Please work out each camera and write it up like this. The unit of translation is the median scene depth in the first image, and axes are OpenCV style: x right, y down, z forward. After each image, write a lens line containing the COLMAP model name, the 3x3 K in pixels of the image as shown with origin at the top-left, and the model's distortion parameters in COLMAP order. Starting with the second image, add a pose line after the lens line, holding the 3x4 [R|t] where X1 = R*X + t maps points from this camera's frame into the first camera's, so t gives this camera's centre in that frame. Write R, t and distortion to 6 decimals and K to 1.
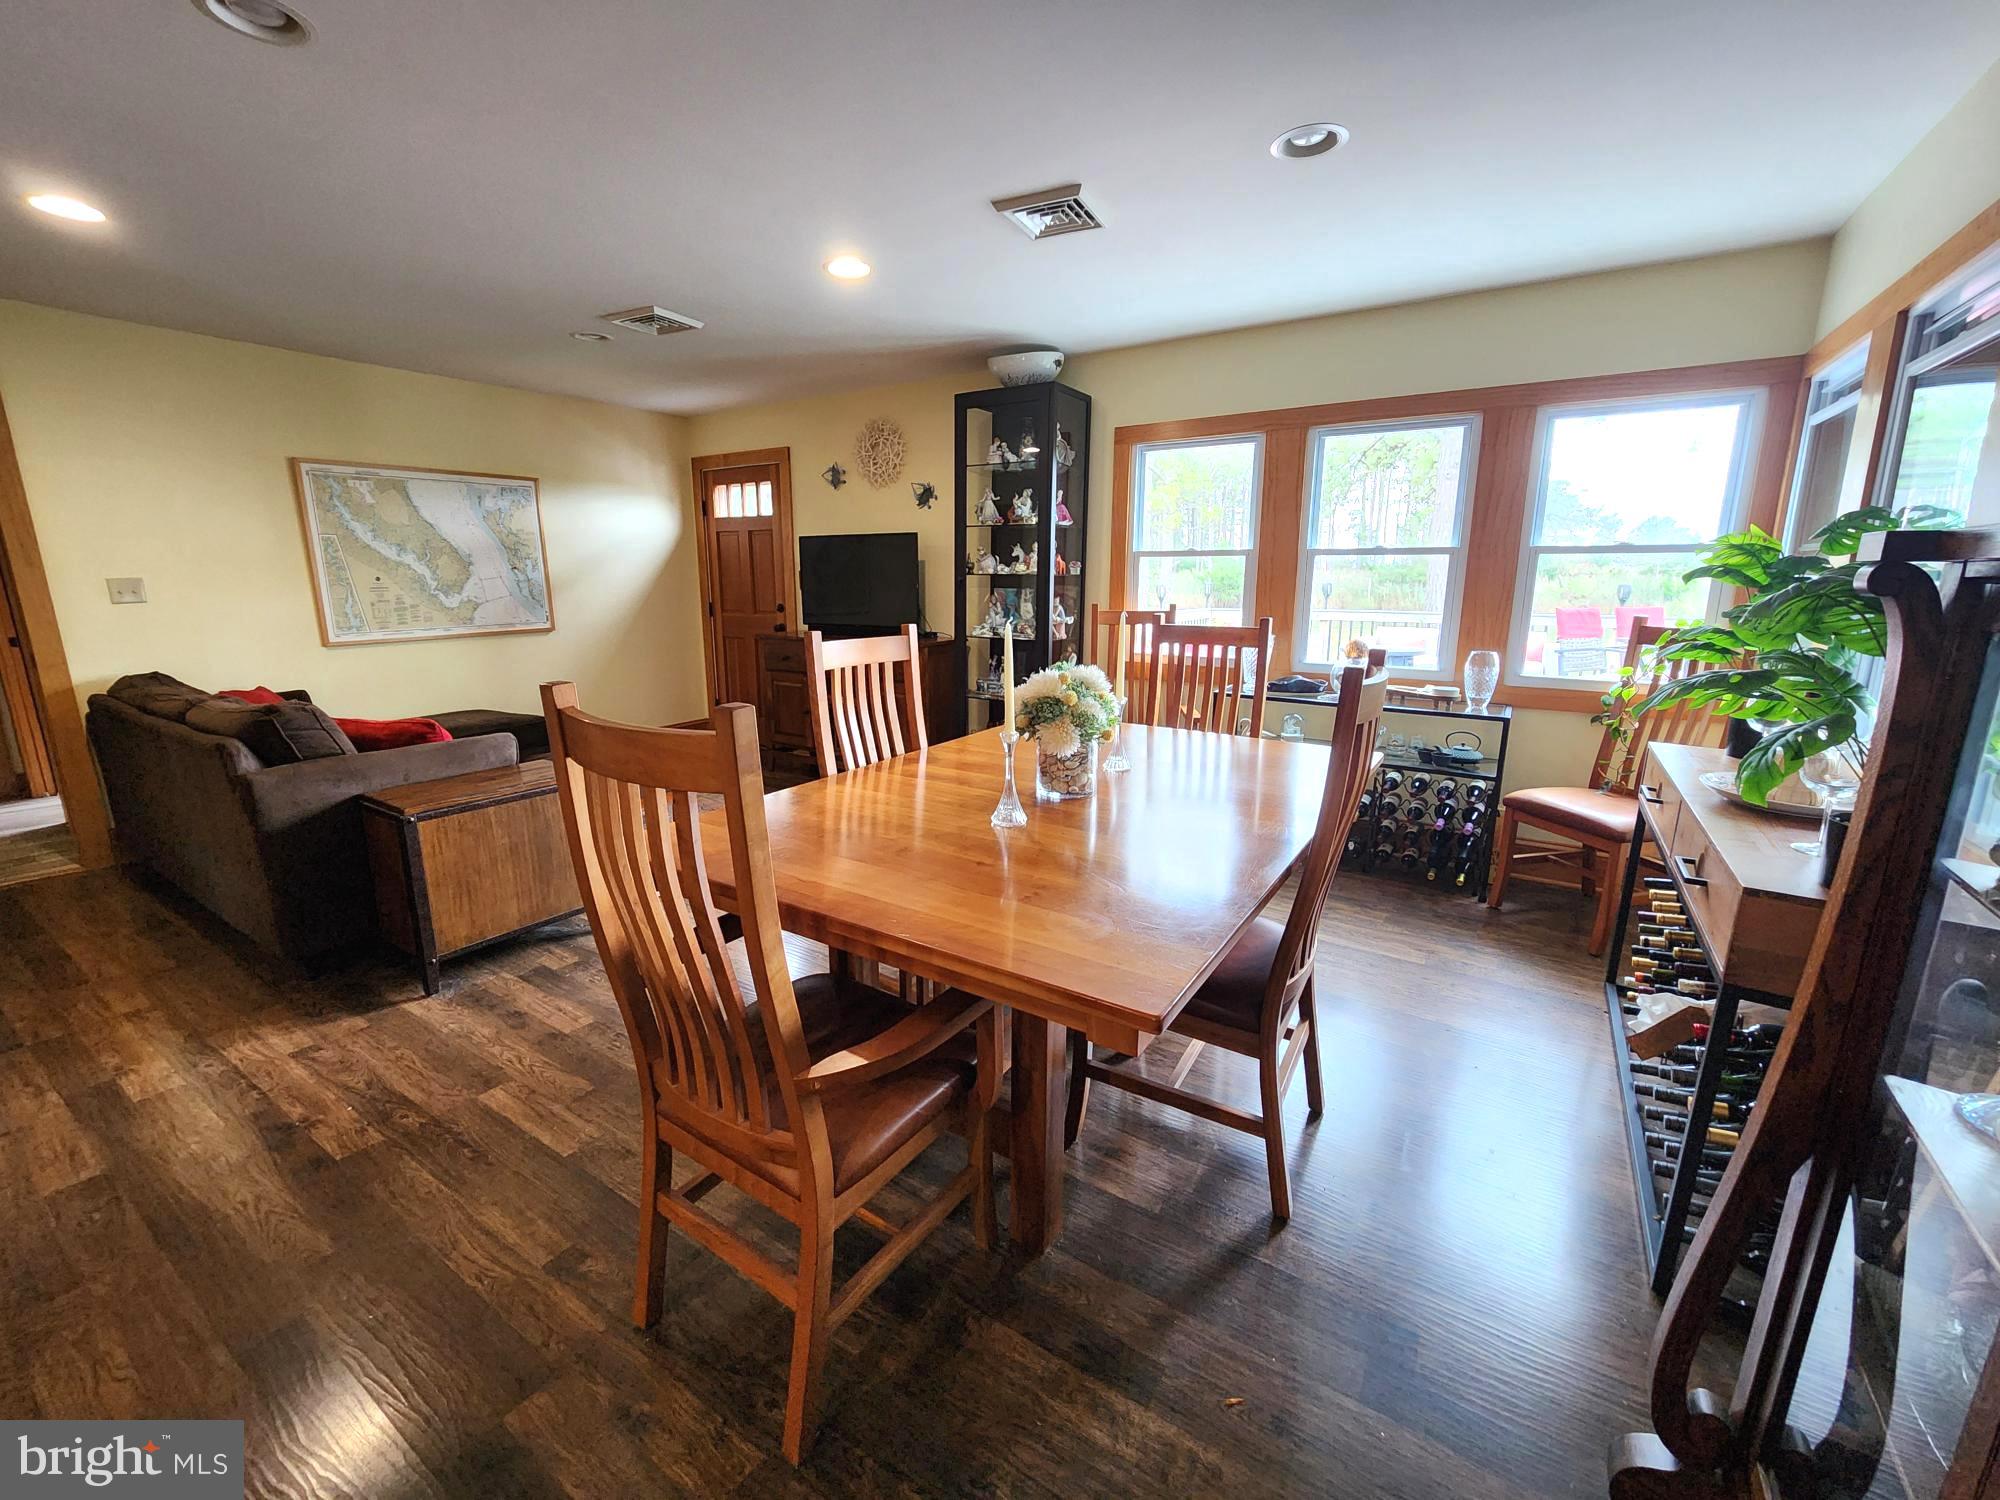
lens RADIAL K [[818.4, 0, 990.1], [0, 818.4, 741.8], [0, 0, 1]] dist [0.000242, -0.000110]
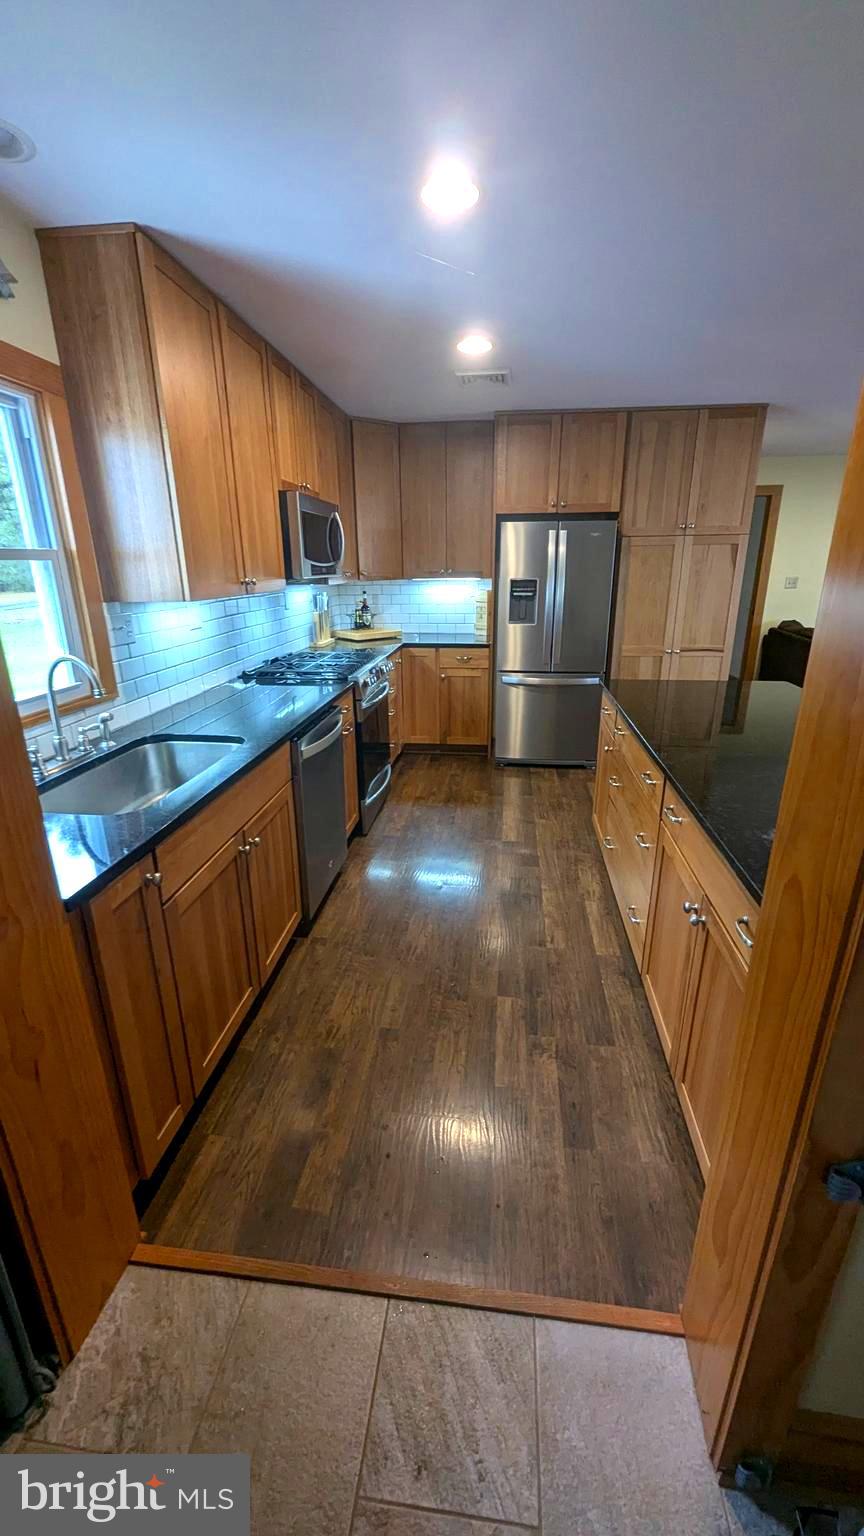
lens RADIAL K [[608.0, 0, 430.0], [0, 608.0, 772.0], [0, 0, 1]] dist [0.006627, 0.000024]
pose [[0.440922, 0.292238, -0.848637, 0.078401], [-0.175417, 0.955333, 0.237840, 0.079429], [0.880237, 0.043996, 0.472491, -0.574008]]
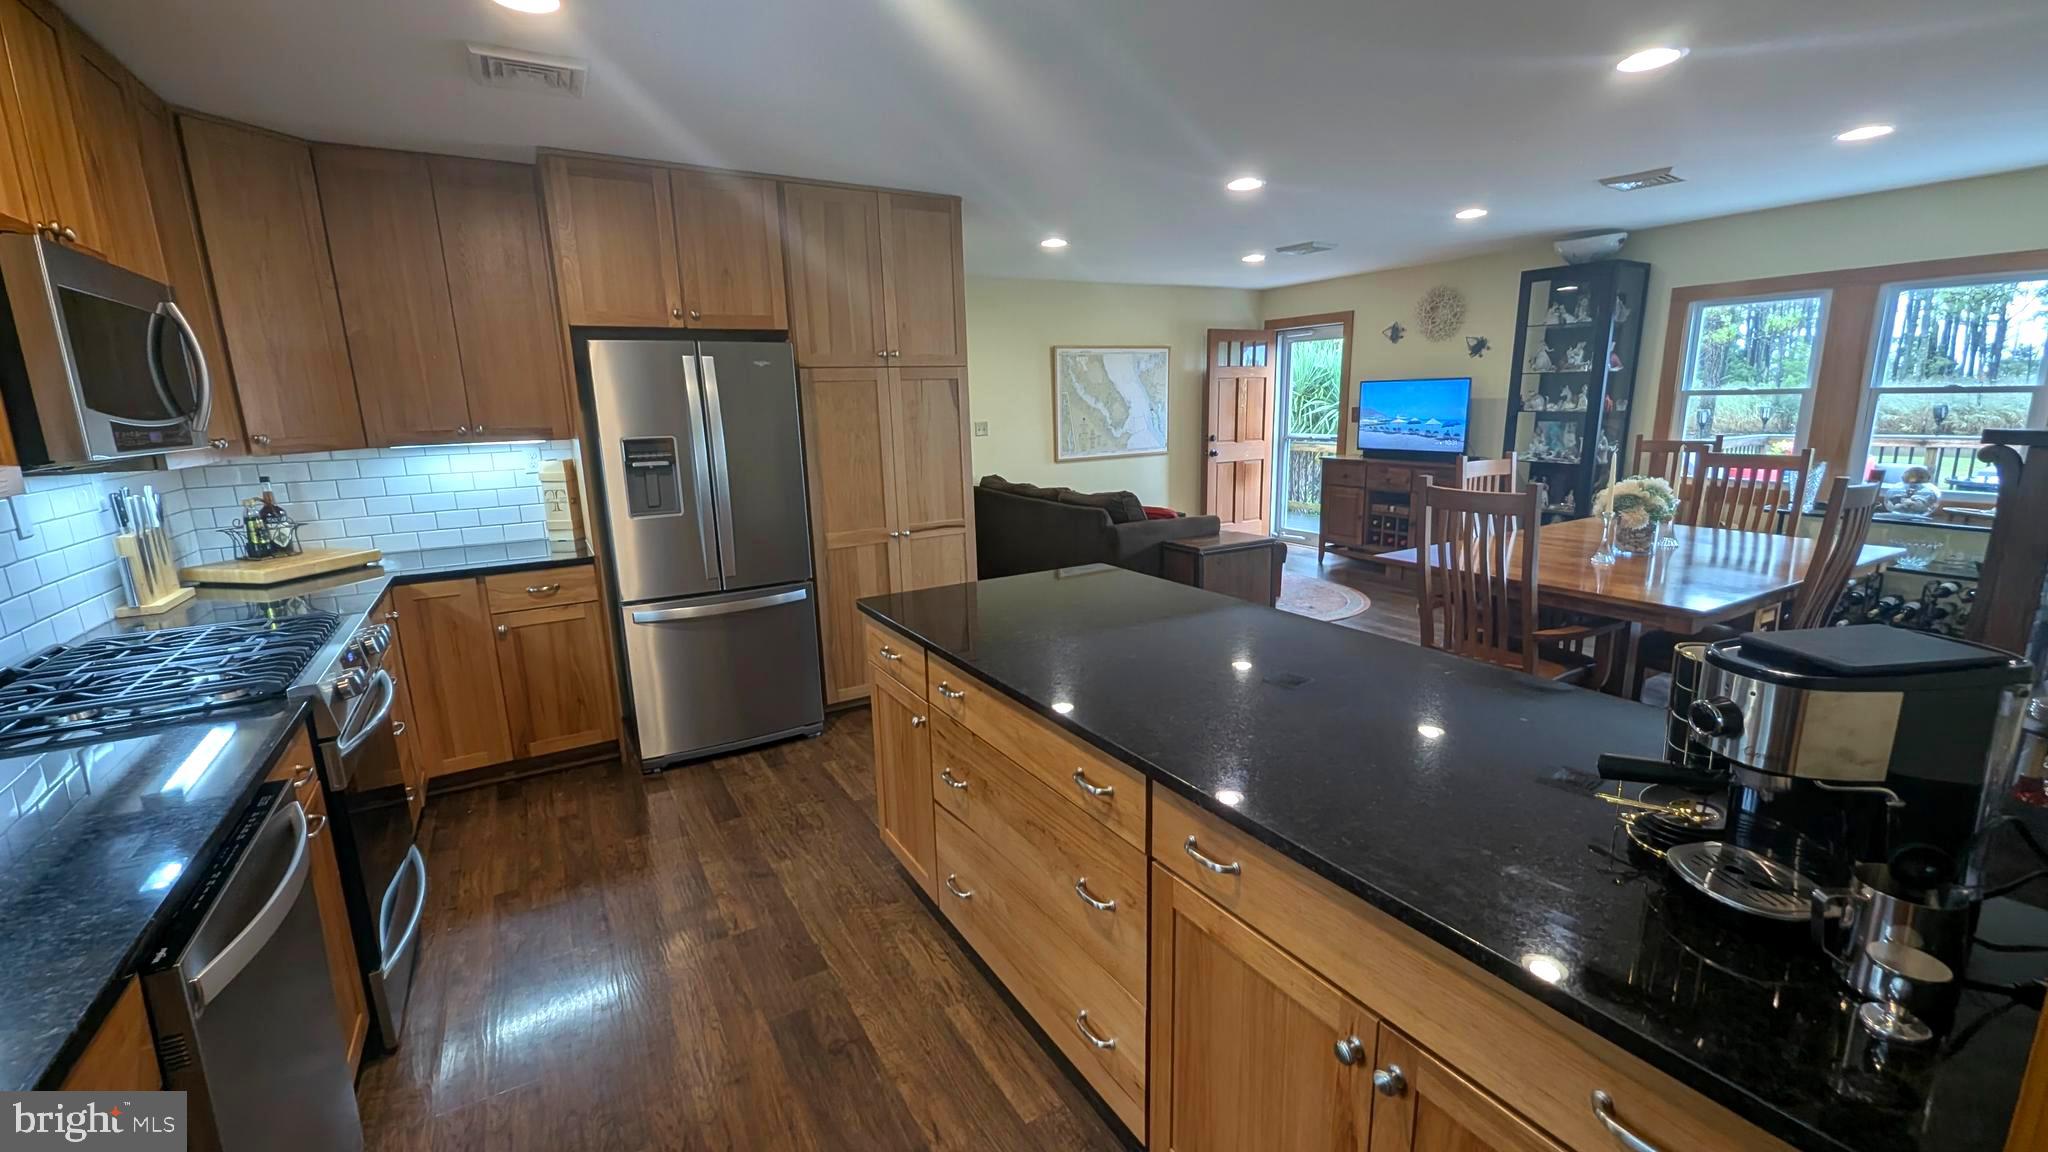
lens RADIAL K [[850.2, 0, 1031.1], [0, 850.2, 579.7], [0, 0, 1]] dist [0.002015, -0.000042]
pose [[0.900339, 0.072358, -0.429131, -0.129176], [-0.066949, 0.997372, 0.027710, 0.071971], [0.430008, 0.003781, 0.902817, -0.536425]]
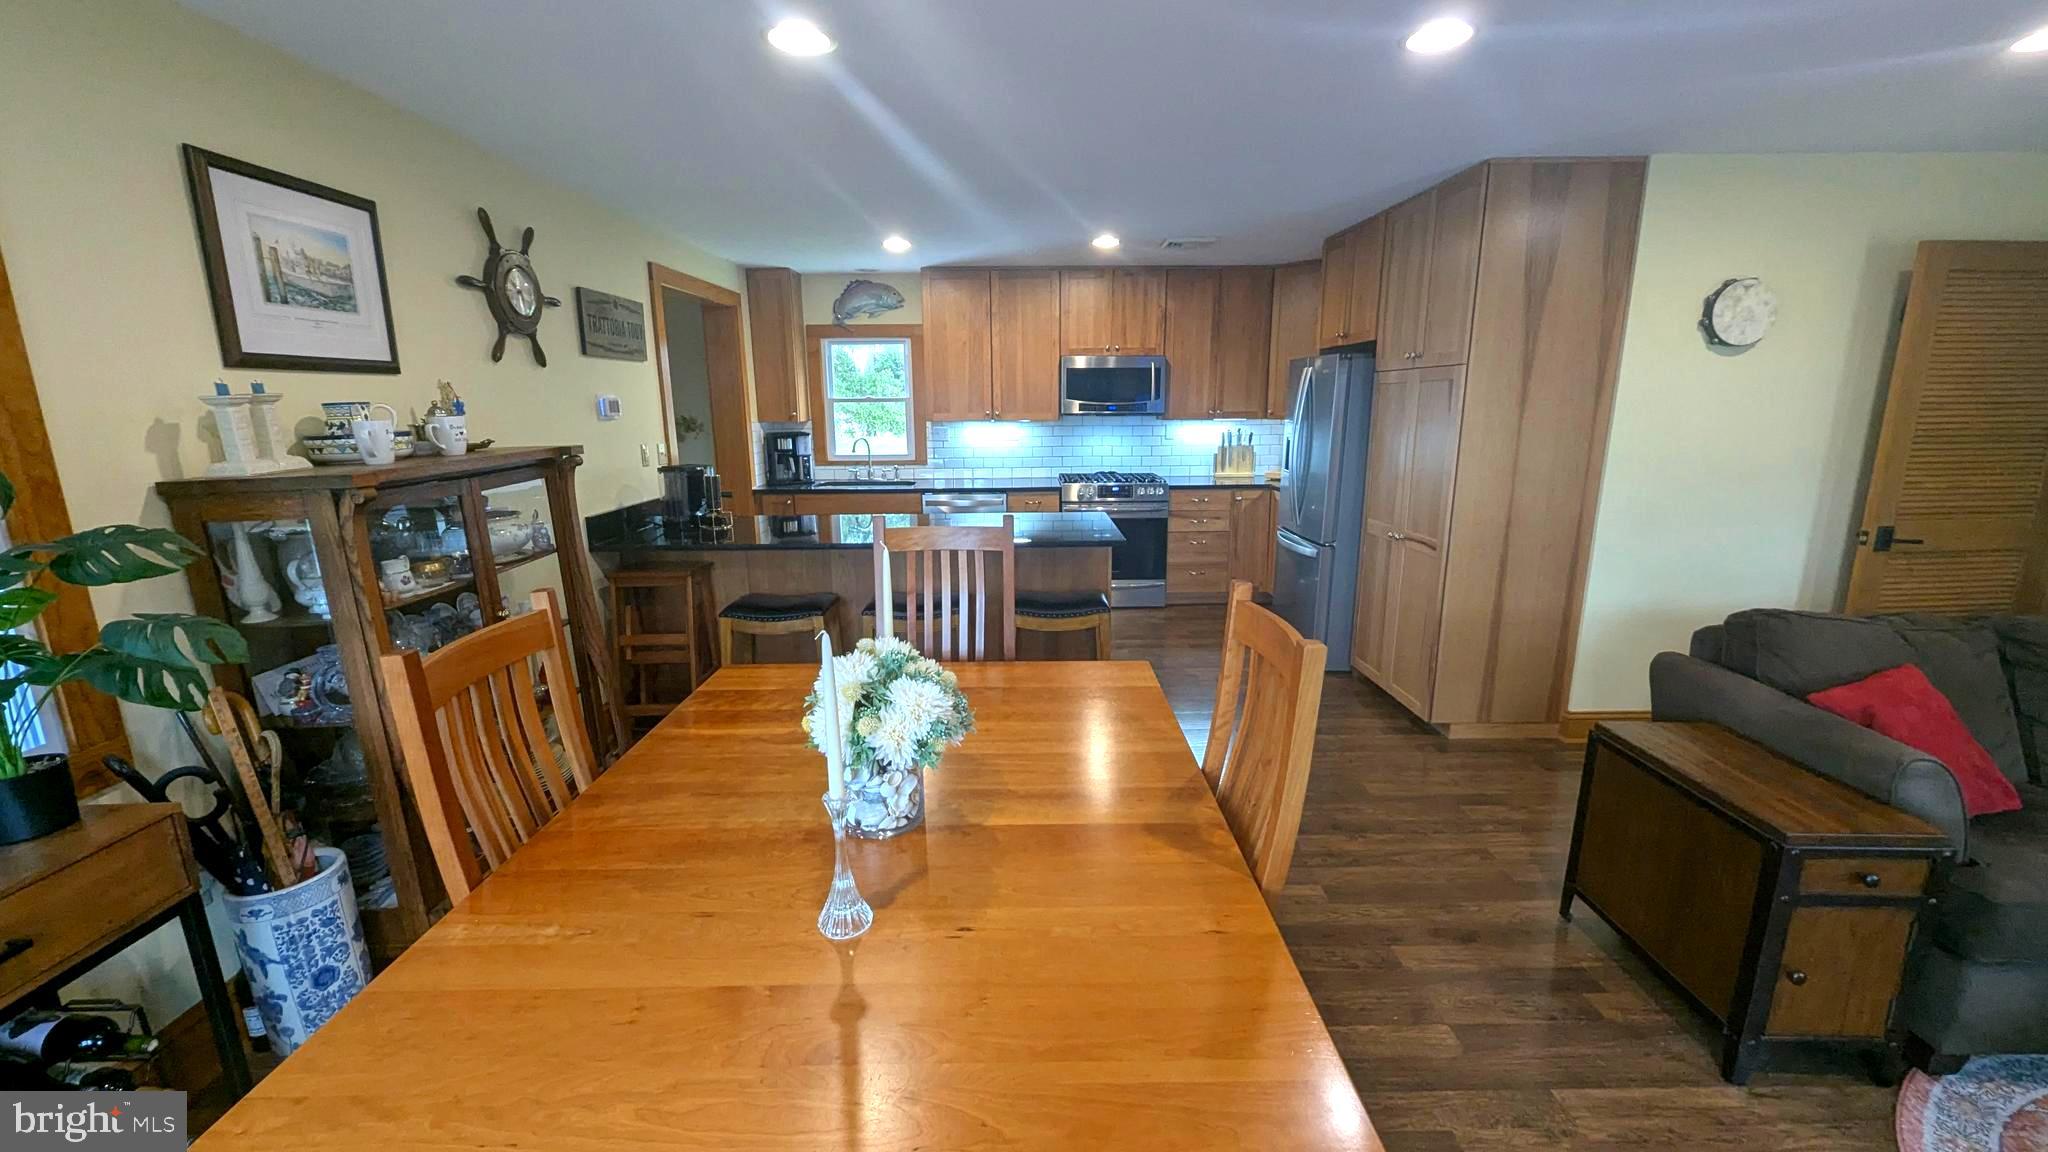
lens RADIAL K [[810.6, 0, 1024.0], [0, 810.6, 576.0], [0, 0, 1]] dist [0.006627, 0.000024]
pose [[-0.837577, 0.127576, -0.531214, 0.165685], [-0.098404, 0.921218, 0.376396, -0.207110], [0.537383, 0.367534, -0.759037, 0.765430]]
